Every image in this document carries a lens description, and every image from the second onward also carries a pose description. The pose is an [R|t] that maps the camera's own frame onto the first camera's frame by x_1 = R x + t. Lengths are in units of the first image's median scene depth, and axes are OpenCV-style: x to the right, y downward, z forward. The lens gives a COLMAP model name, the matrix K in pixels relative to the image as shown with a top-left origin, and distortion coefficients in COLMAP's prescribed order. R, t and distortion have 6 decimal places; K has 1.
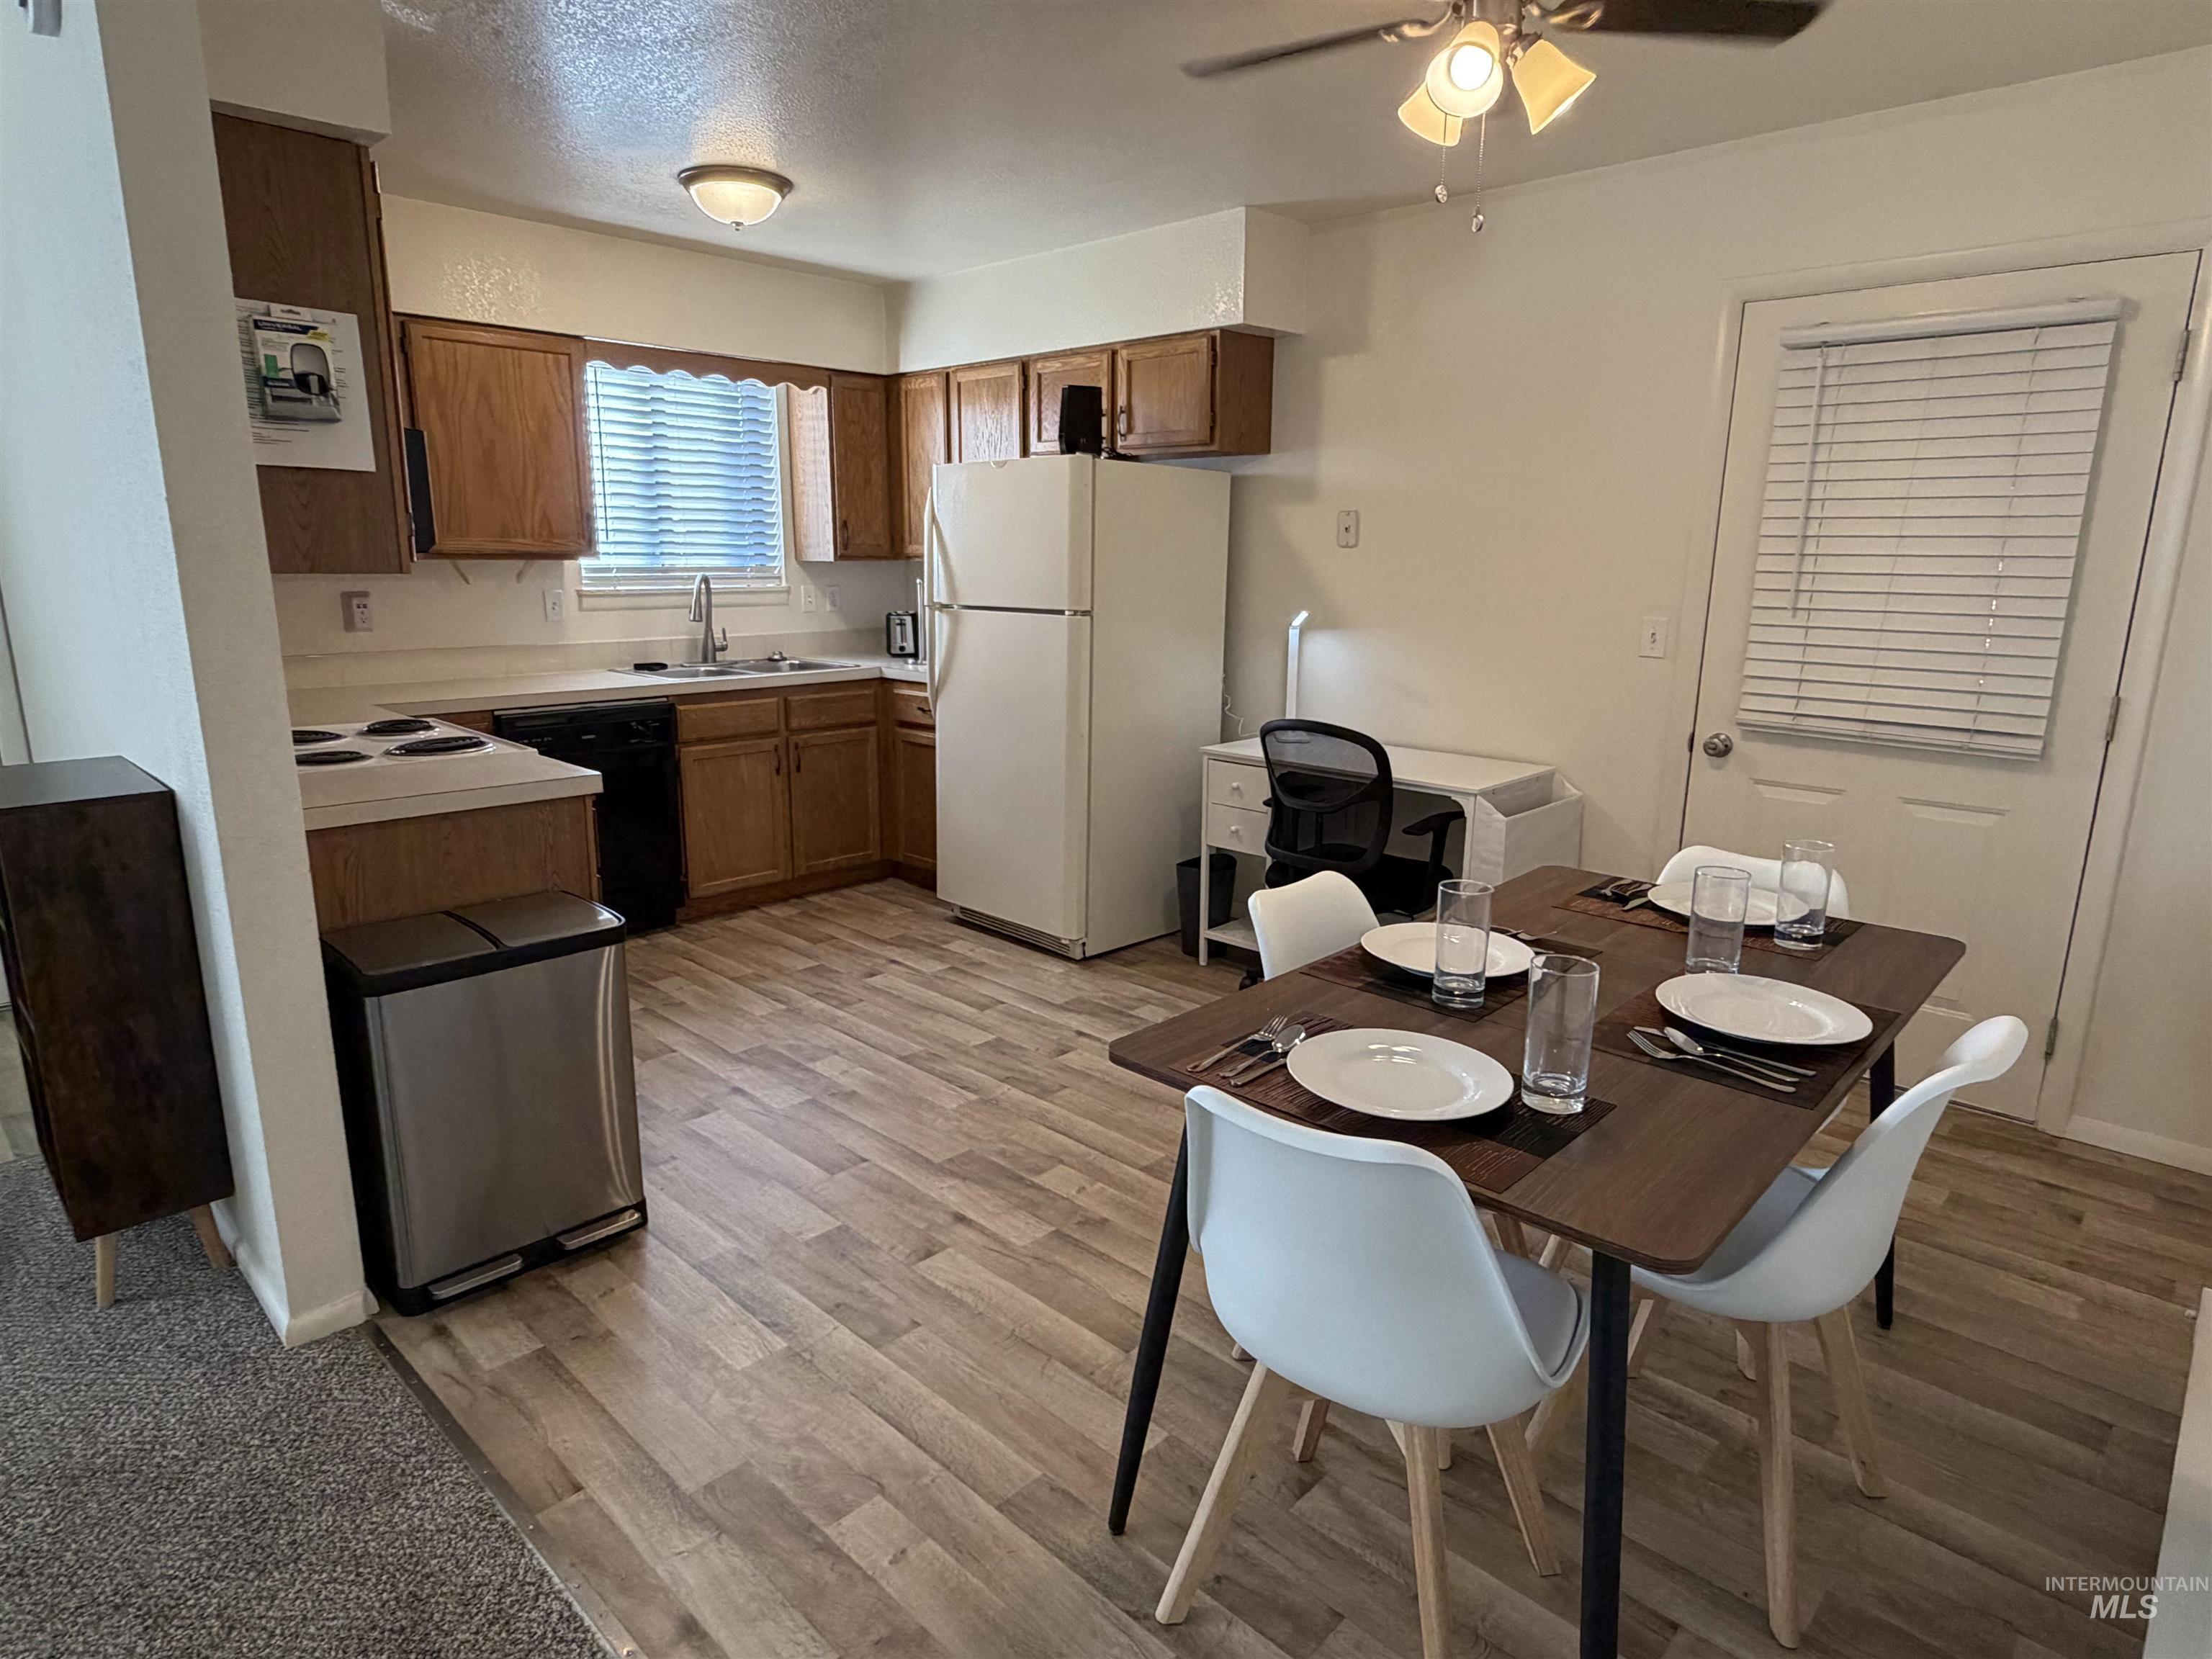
lens RADIAL K [[1229.5, 0, 1109.6], [0, 1229.5, 816.1], [0, 0, 1]] dist [-0.004018, -0.000857]
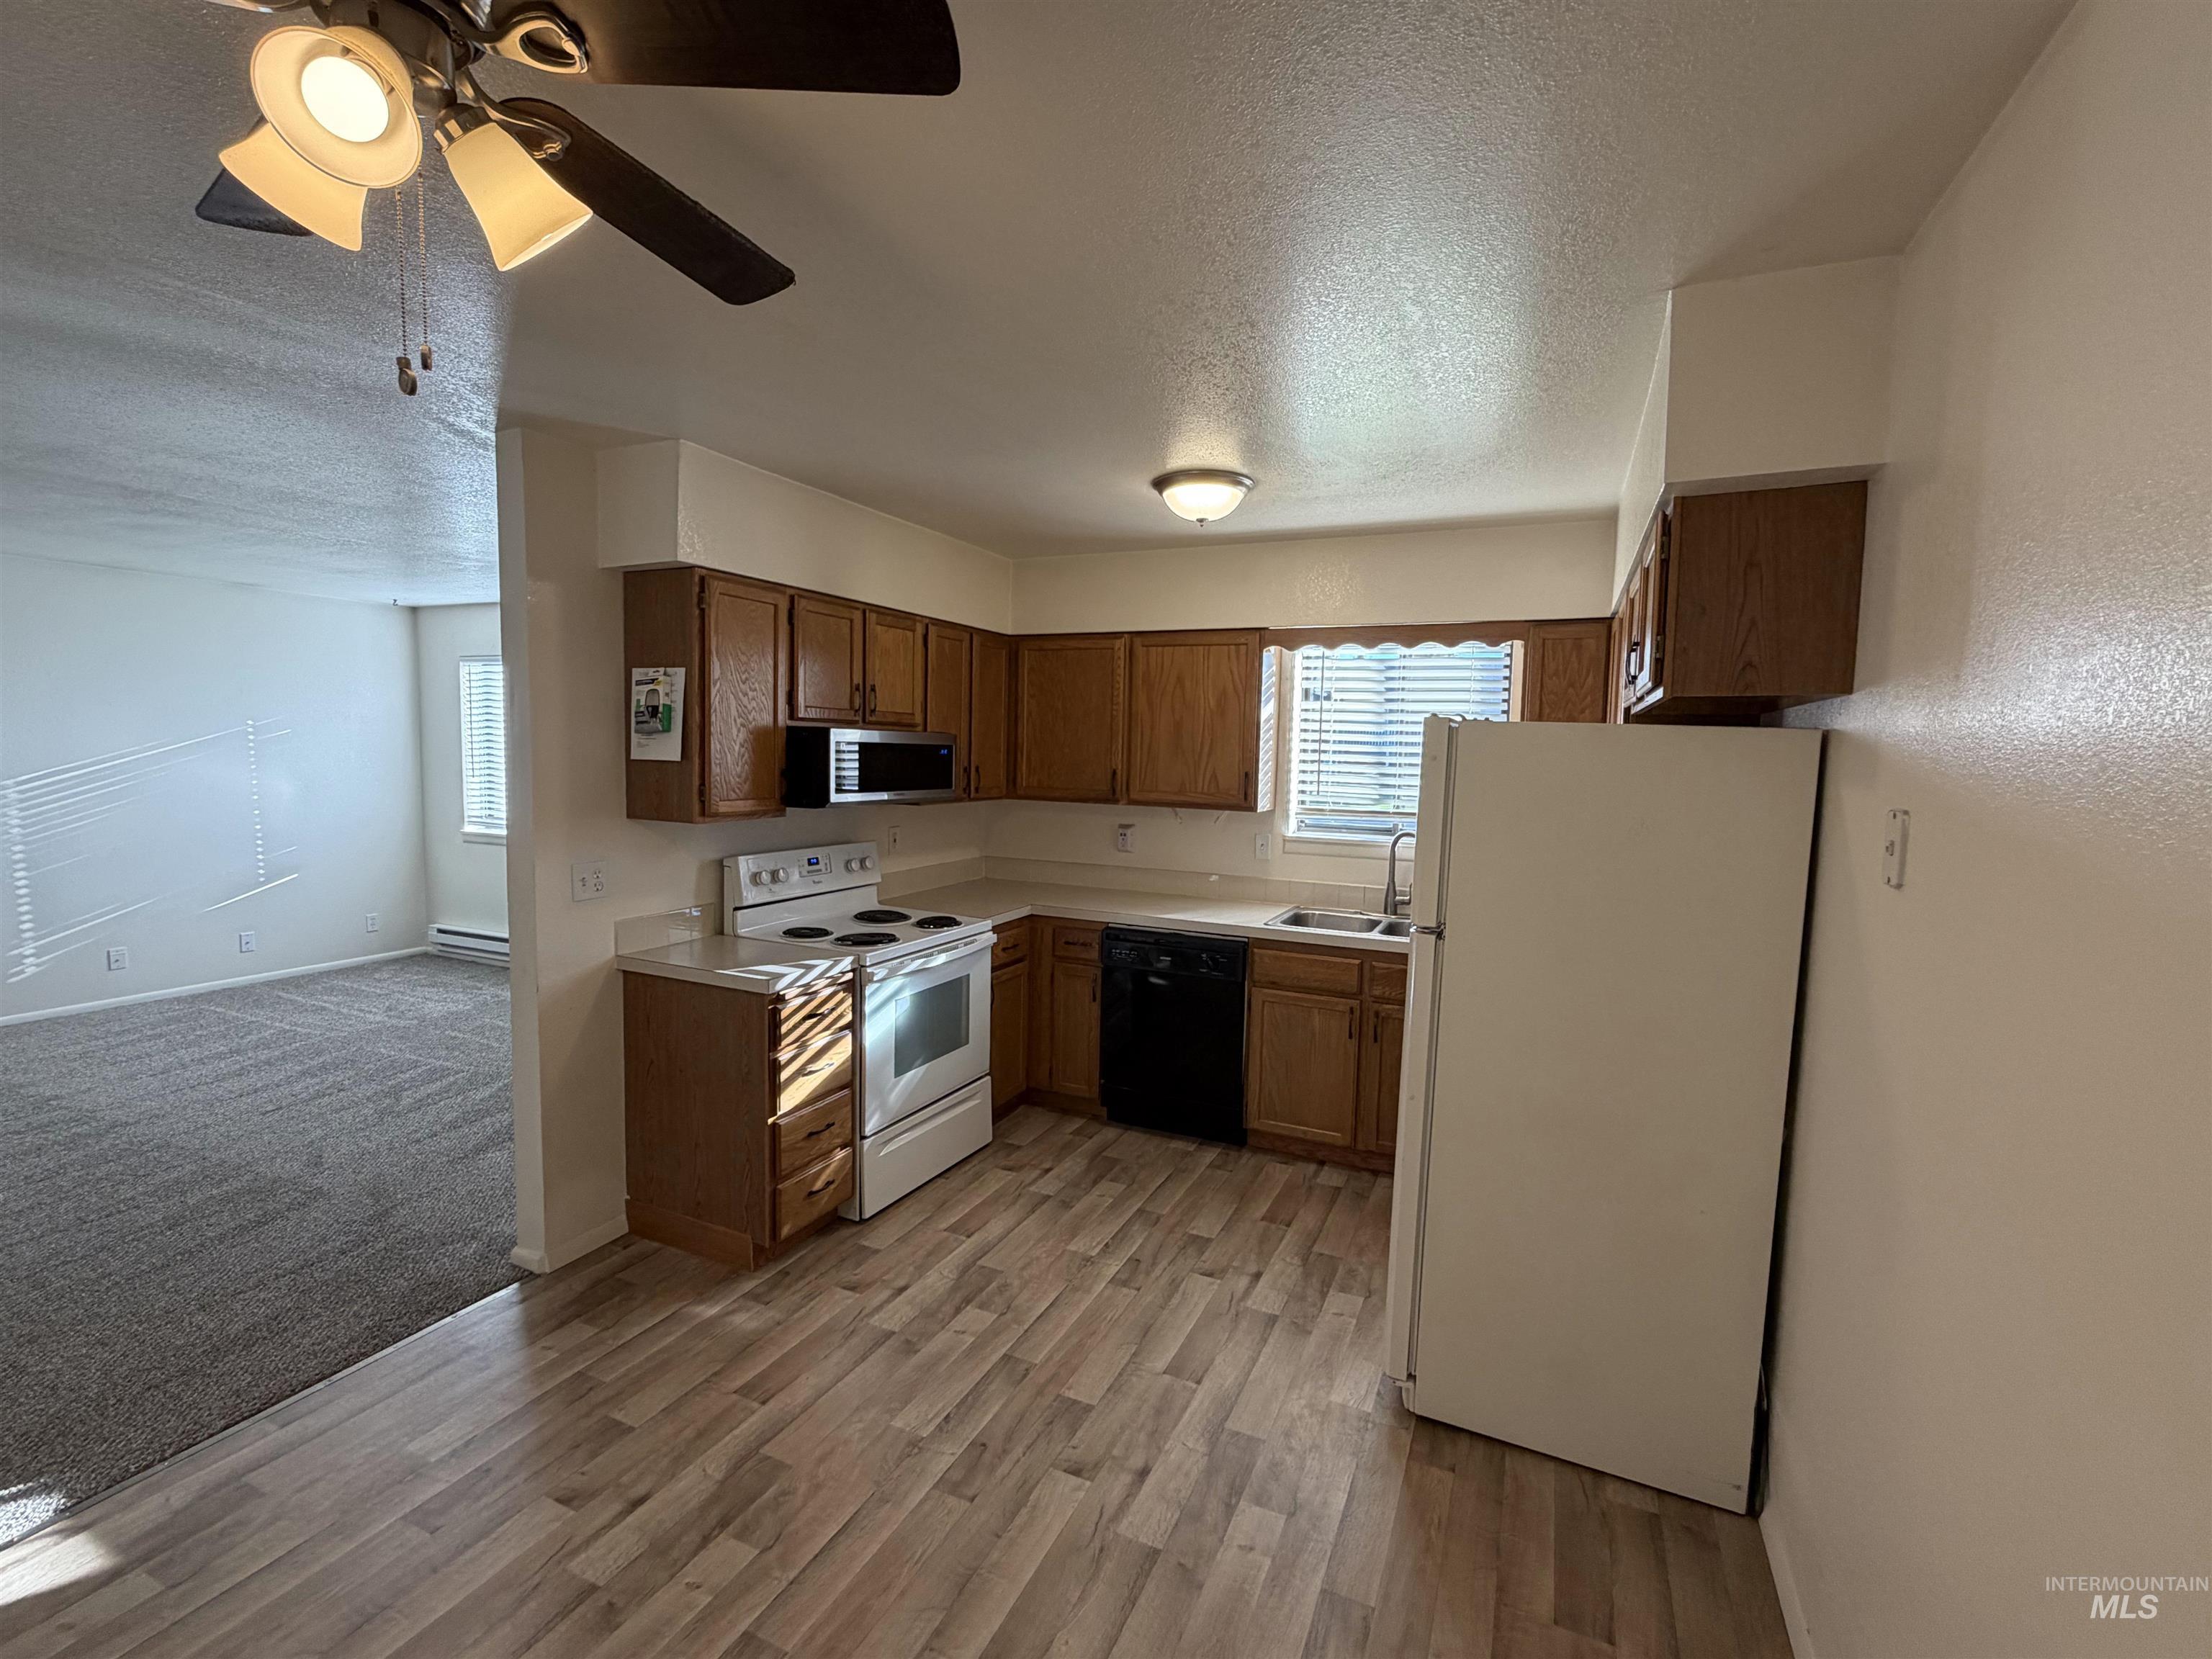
lens RADIAL K [[977.2, 0, 1084.3], [0, 977.2, 813.7], [0, 0, 1]] dist [0.002984, 0.000104]
pose [[0.330908, 0.063003, -0.941558, 0.420097], [-0.221081, 0.975176, -0.012446, -0.167633], [0.917400, 0.212279, 0.336622, 0.568920]]
